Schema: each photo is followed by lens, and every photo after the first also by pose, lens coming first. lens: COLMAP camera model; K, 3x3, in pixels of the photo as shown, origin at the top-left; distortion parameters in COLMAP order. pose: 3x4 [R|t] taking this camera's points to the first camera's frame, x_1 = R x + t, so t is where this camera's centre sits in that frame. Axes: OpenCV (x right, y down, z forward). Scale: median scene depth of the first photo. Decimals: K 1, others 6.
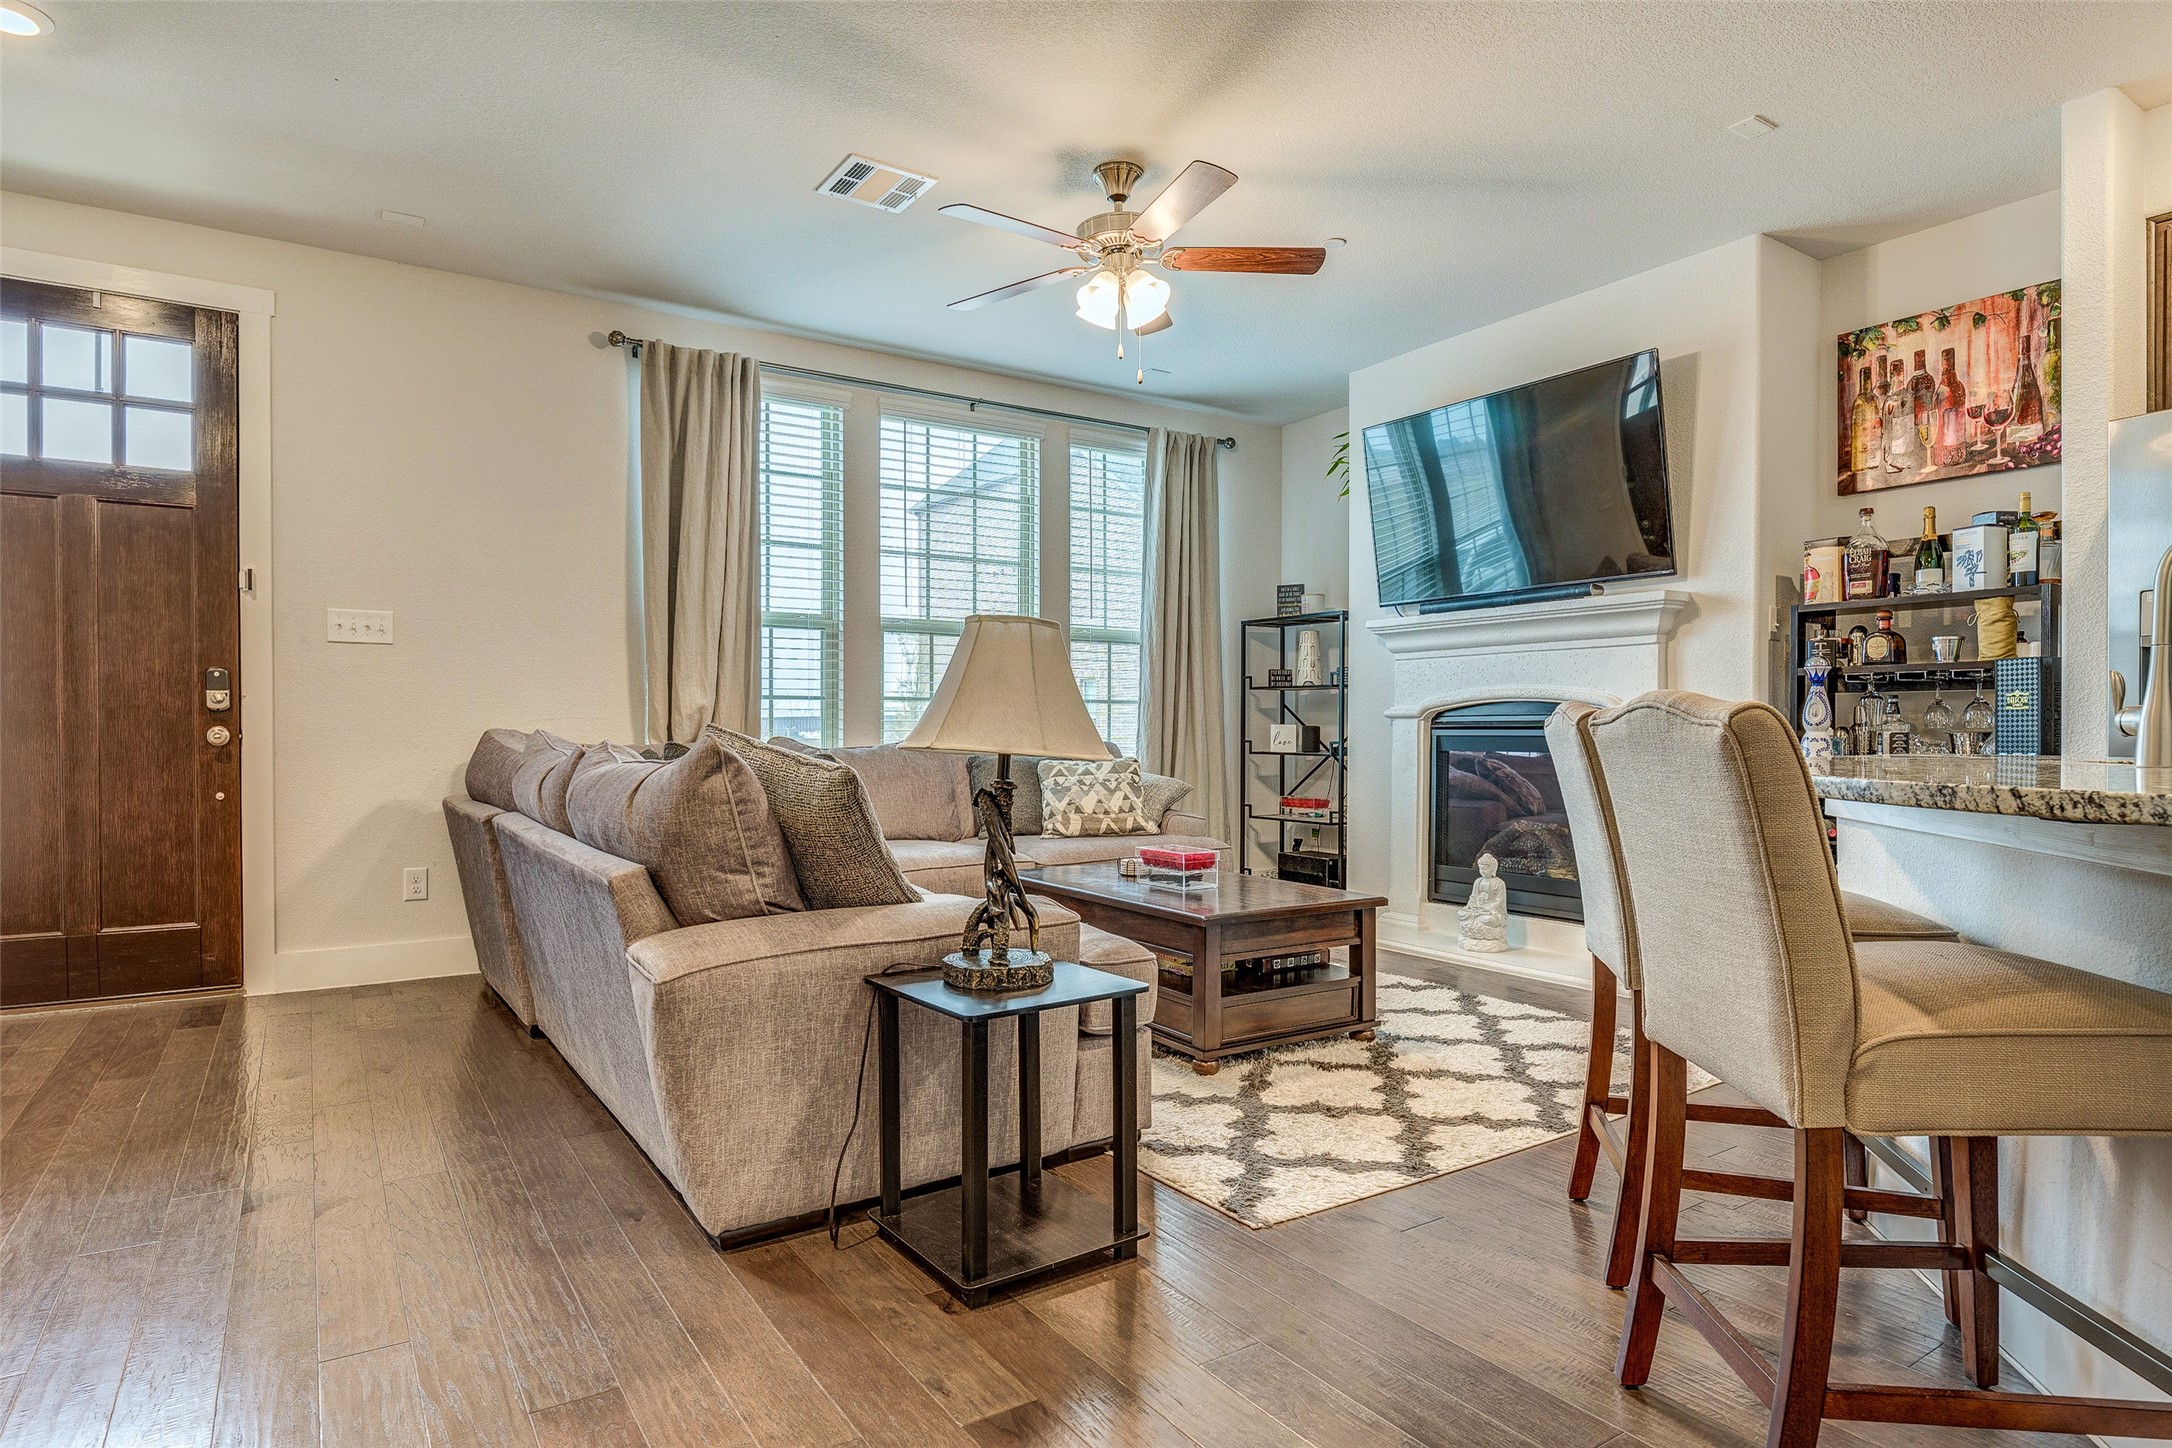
lens RADIAL K [[1185.8, 0, 1075.7], [0, 1185.8, 745.5], [0, 0, 1]] dist [-0.010440, -0.005030]
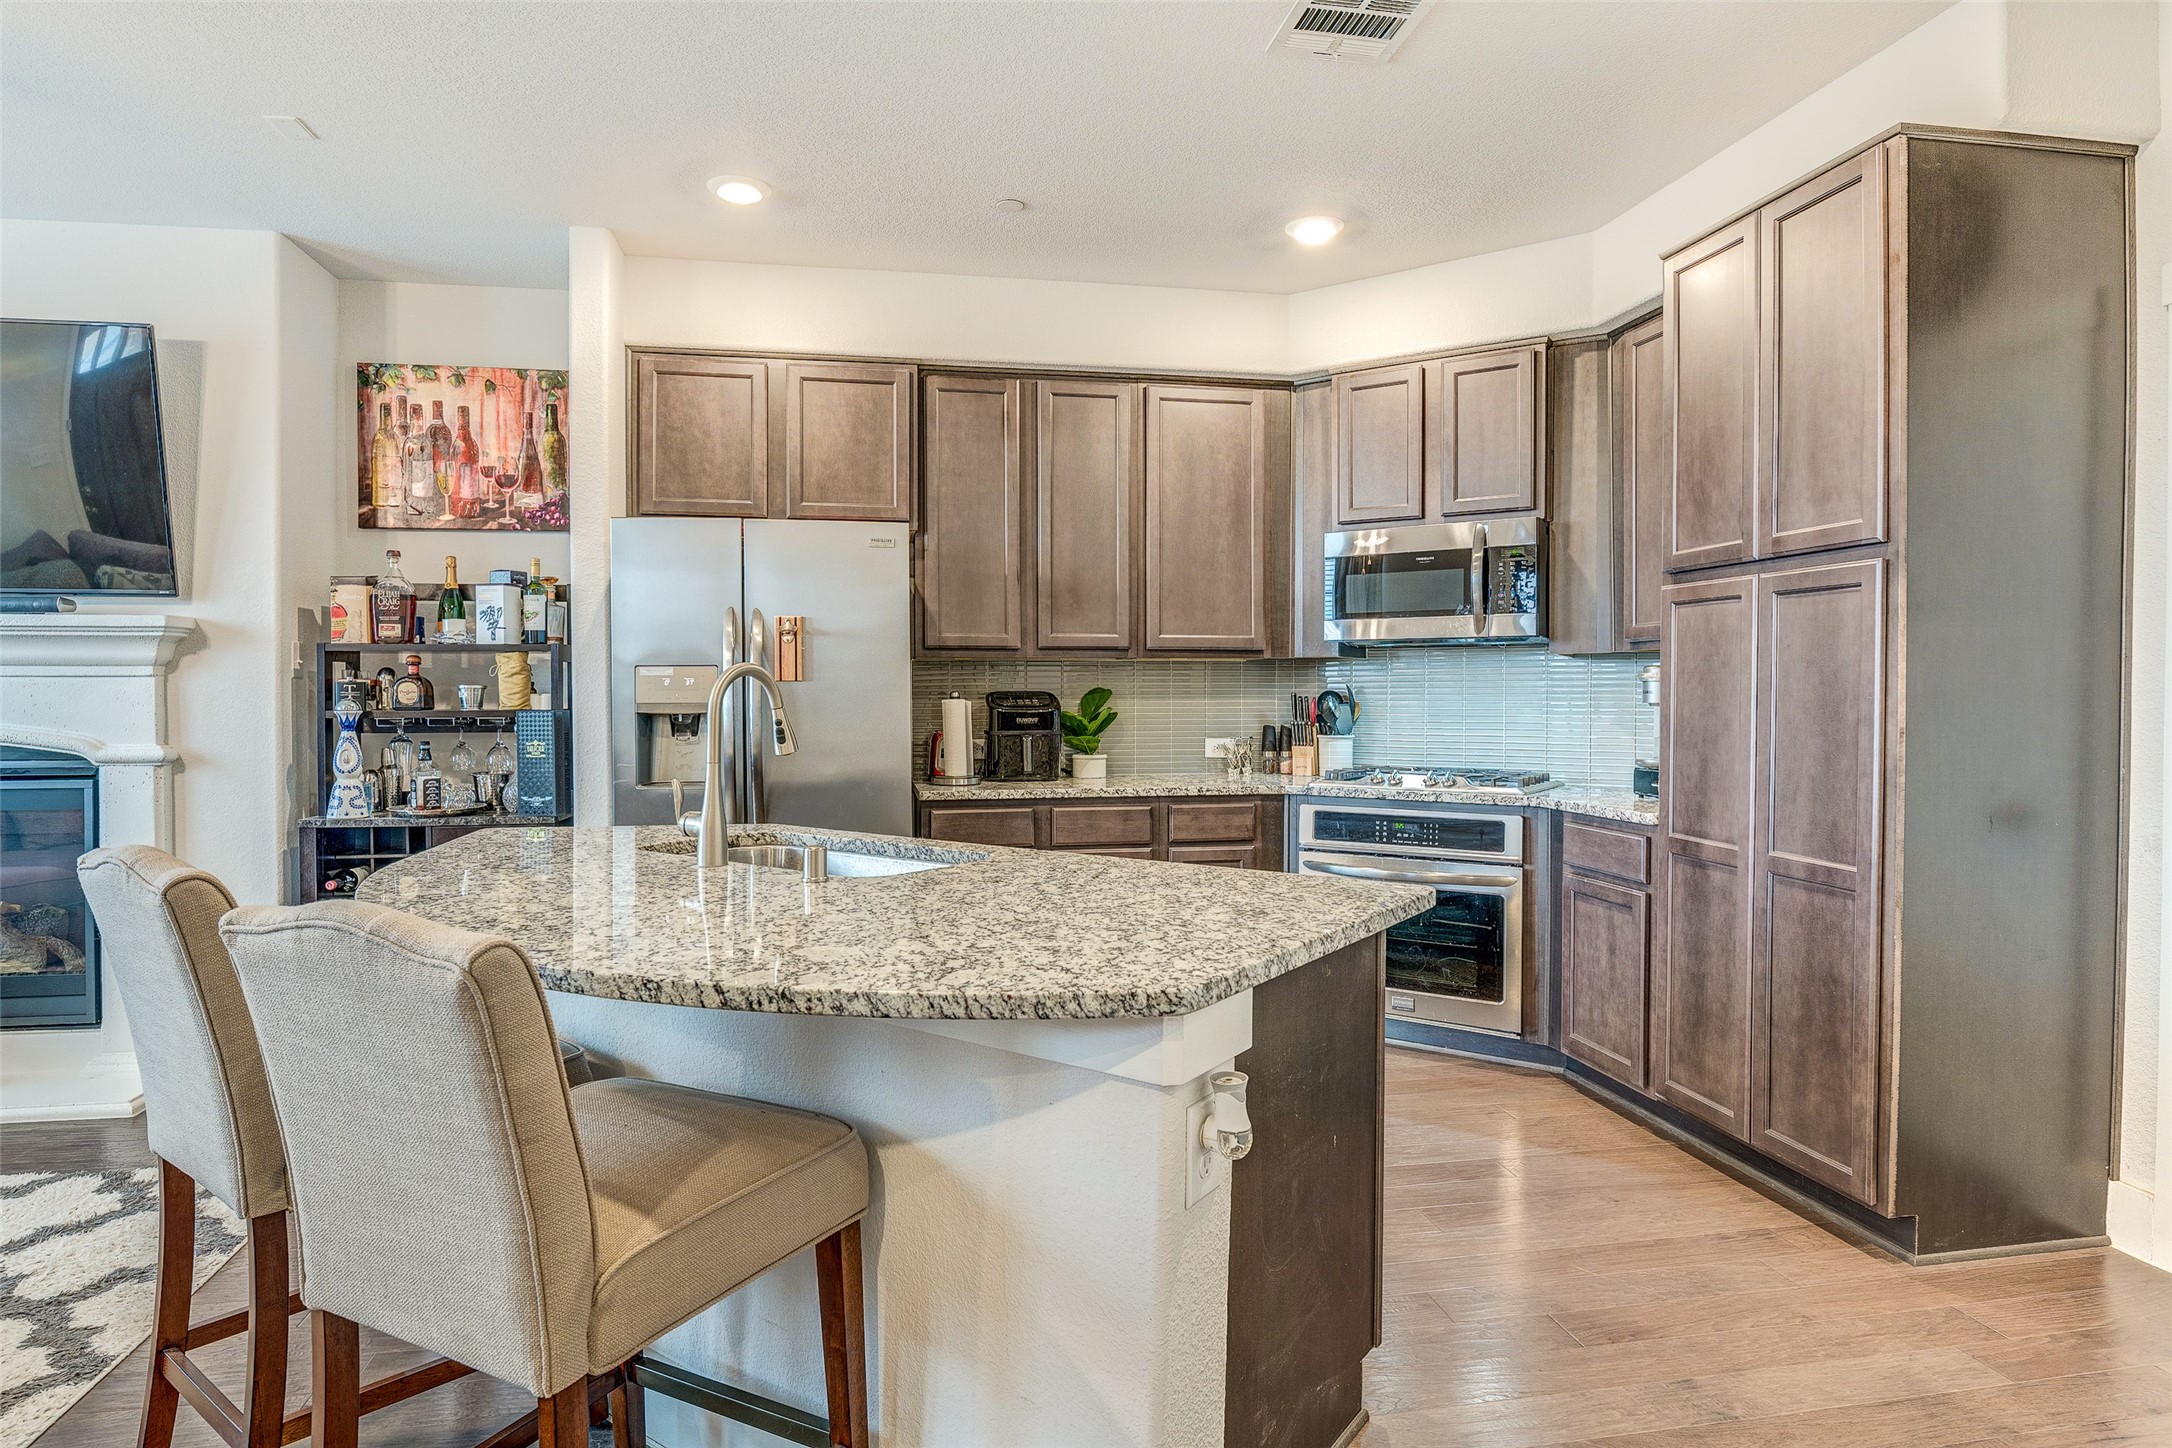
lens RADIAL K [[1185.8, 0, 1073.1], [0, 1185.8, 705.0], [0, 0, 1]] dist [-0.010440, -0.005030]
pose [[0.393551, -0.009905, 0.919249, -0.016861], [0.015465, 0.999872, 0.004153, -0.064035], [-0.919173, 0.012582, 0.393654, 0.082876]]
